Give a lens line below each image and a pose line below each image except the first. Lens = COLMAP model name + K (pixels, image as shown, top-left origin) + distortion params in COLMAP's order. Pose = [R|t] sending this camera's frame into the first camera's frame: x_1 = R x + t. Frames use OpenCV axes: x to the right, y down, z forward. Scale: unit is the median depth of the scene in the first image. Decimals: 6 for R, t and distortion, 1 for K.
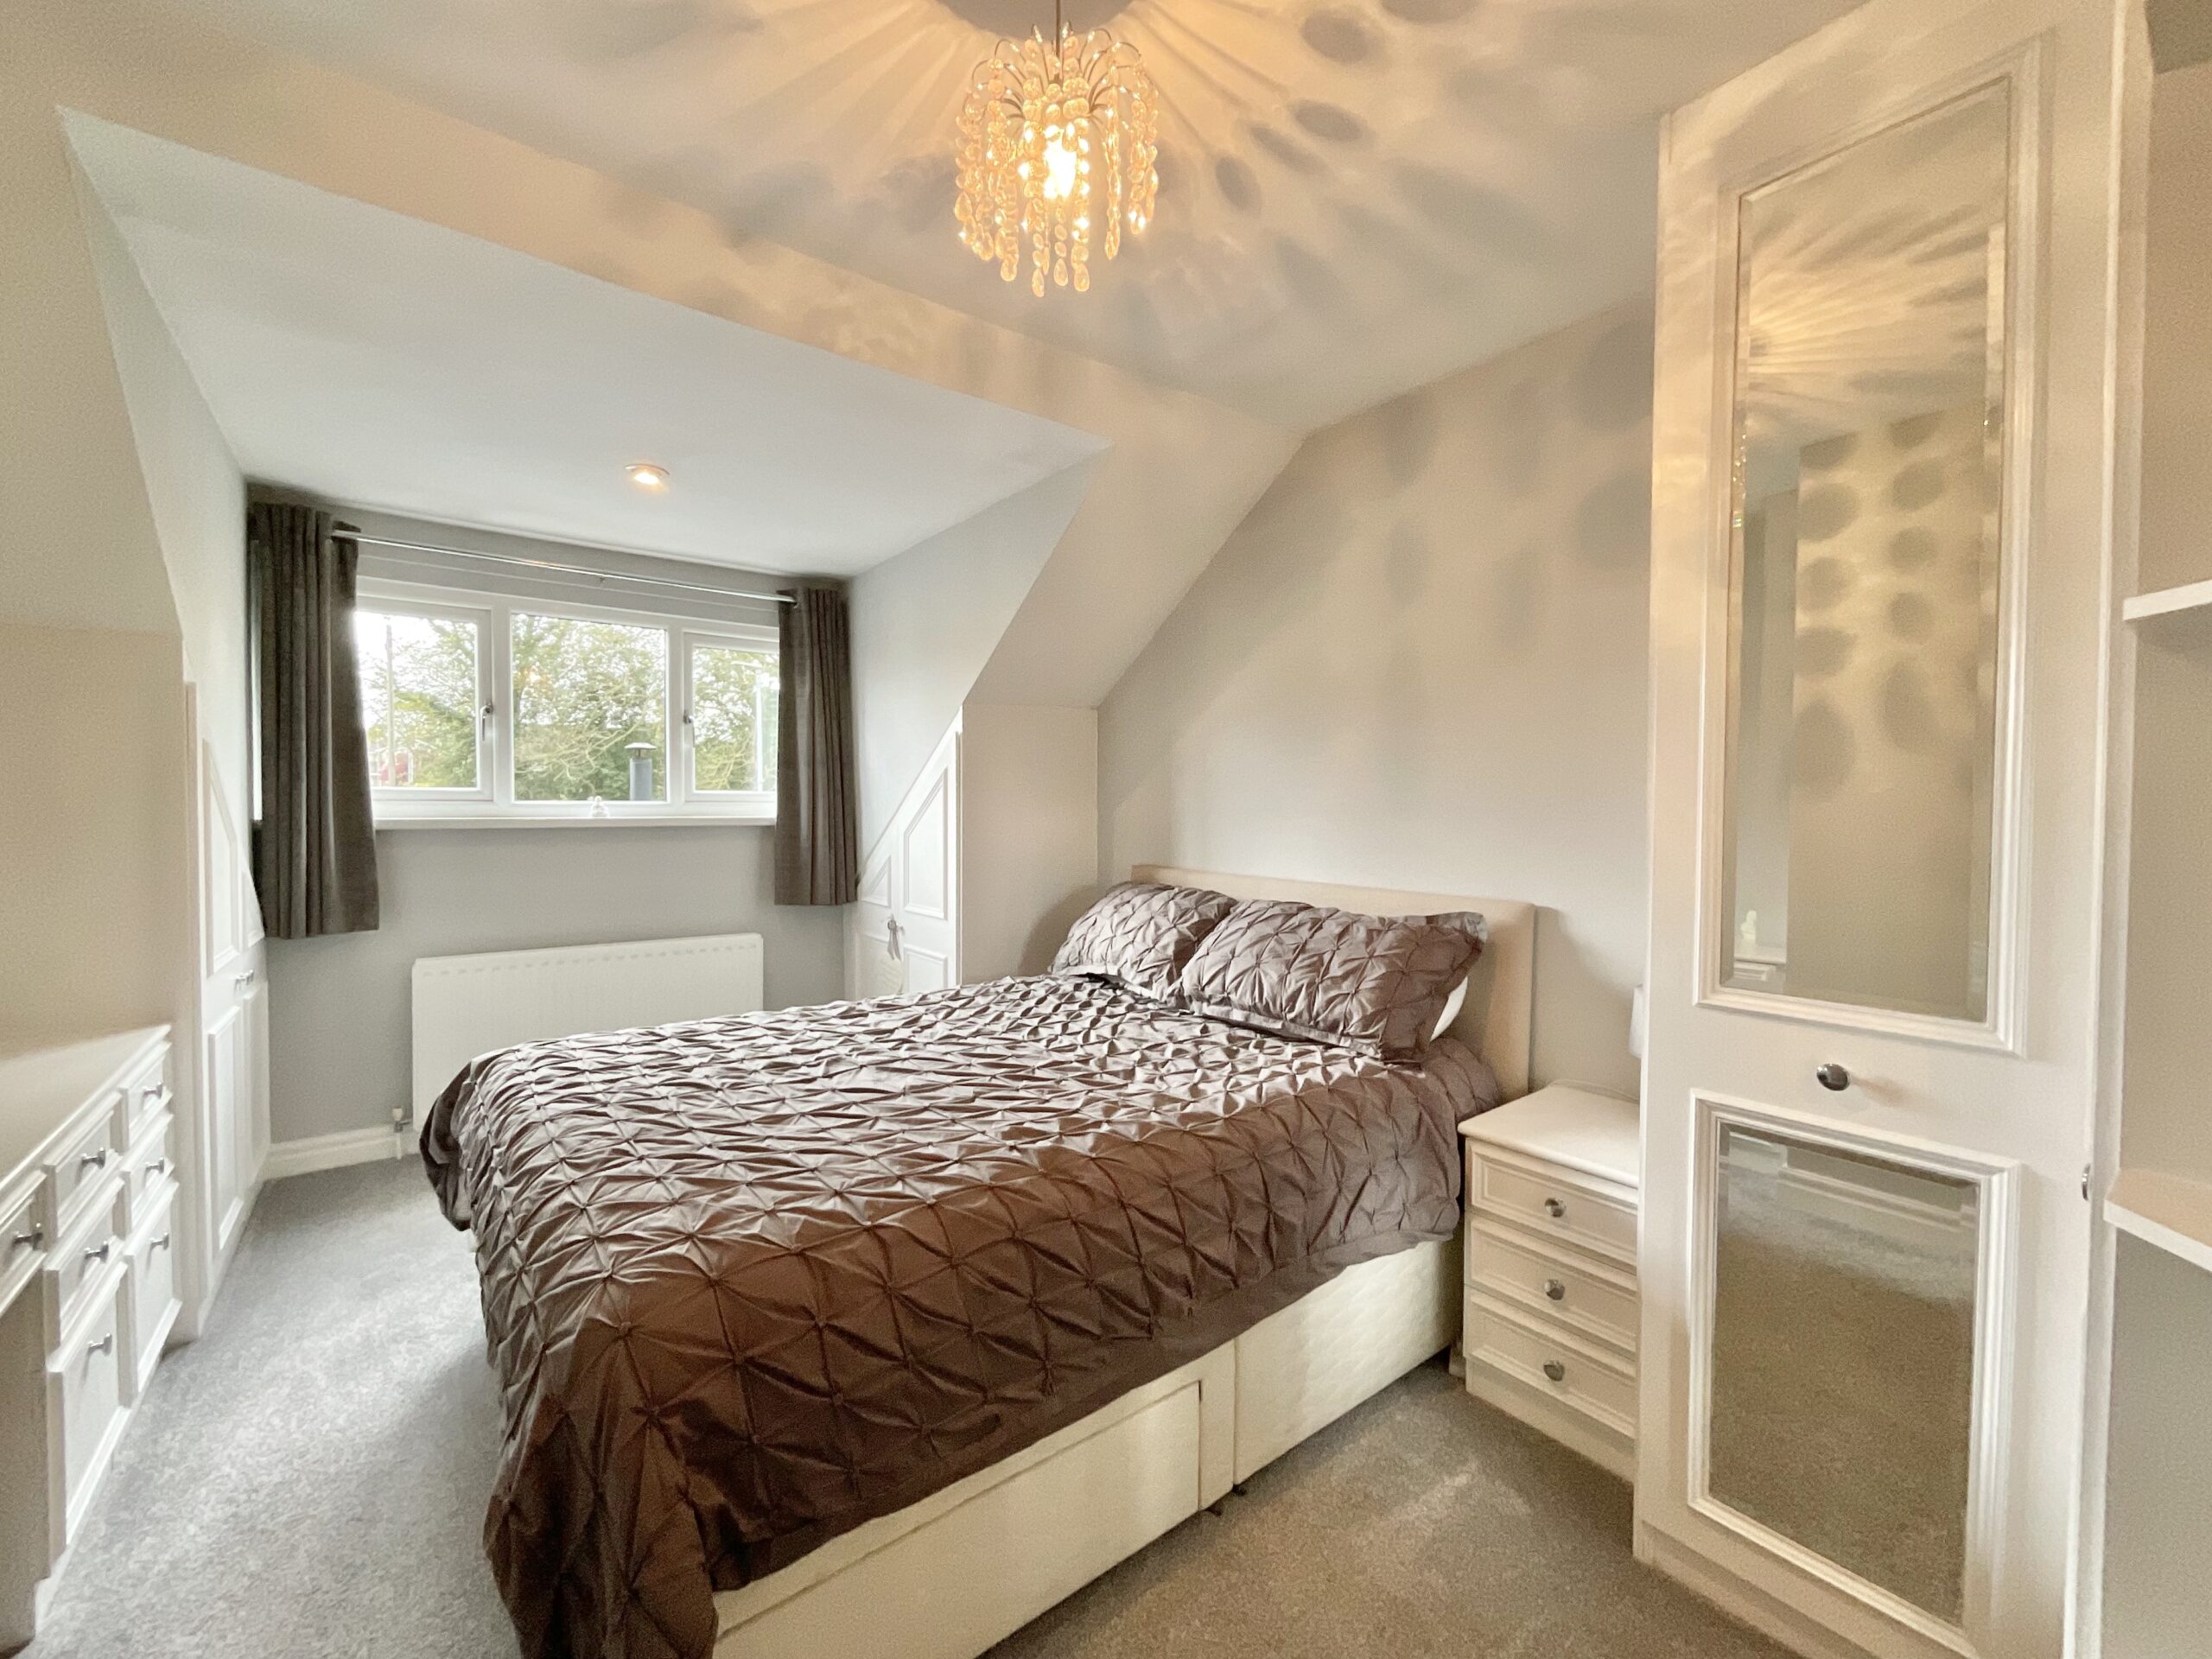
lens RADIAL K [[899.3, 0, 1106.0], [0, 899.3, 829.5], [0, 0, 1]] dist [0.000218, 0.000948]
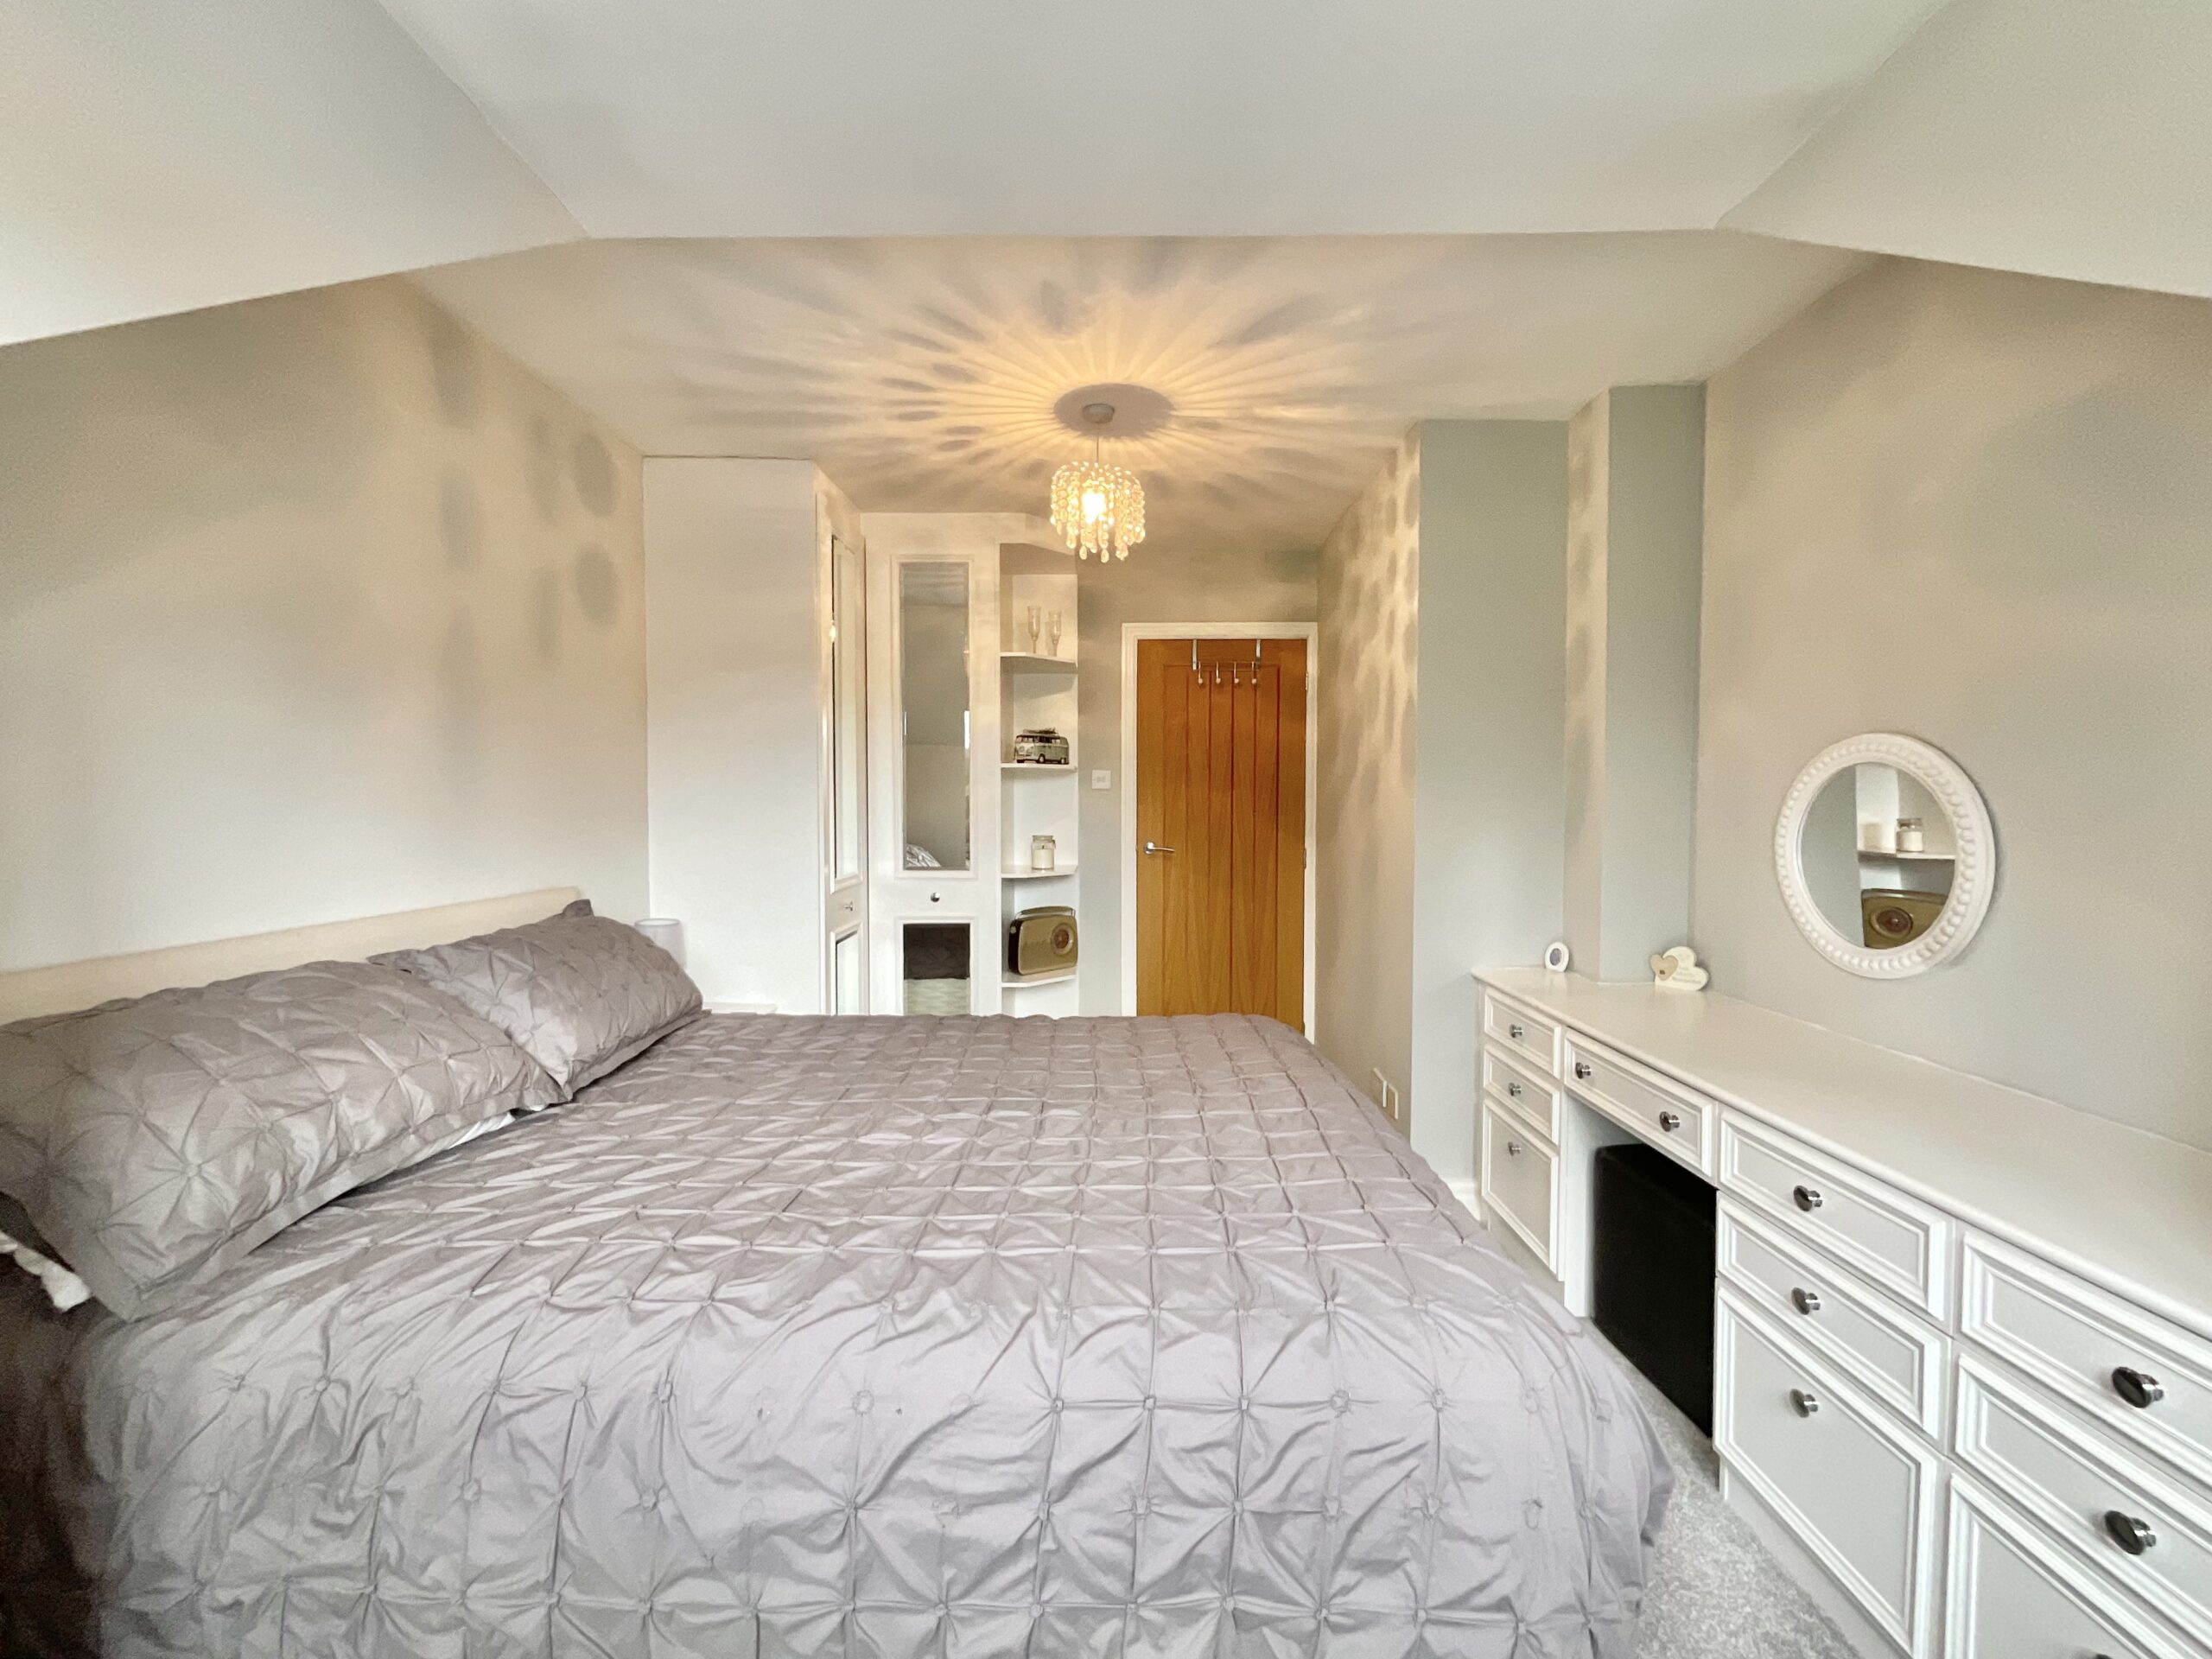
lens RADIAL K [[899.3, 0, 1106.0], [0, 899.3, 829.5], [0, 0, 1]] dist [0.000218, 0.000948]
pose [[-0.783038, -0.026474, 0.621410, -1.044520], [0.009240, 0.998488, 0.054183, -0.062543], [-0.621905, 0.048169, -0.781610, 1.978065]]
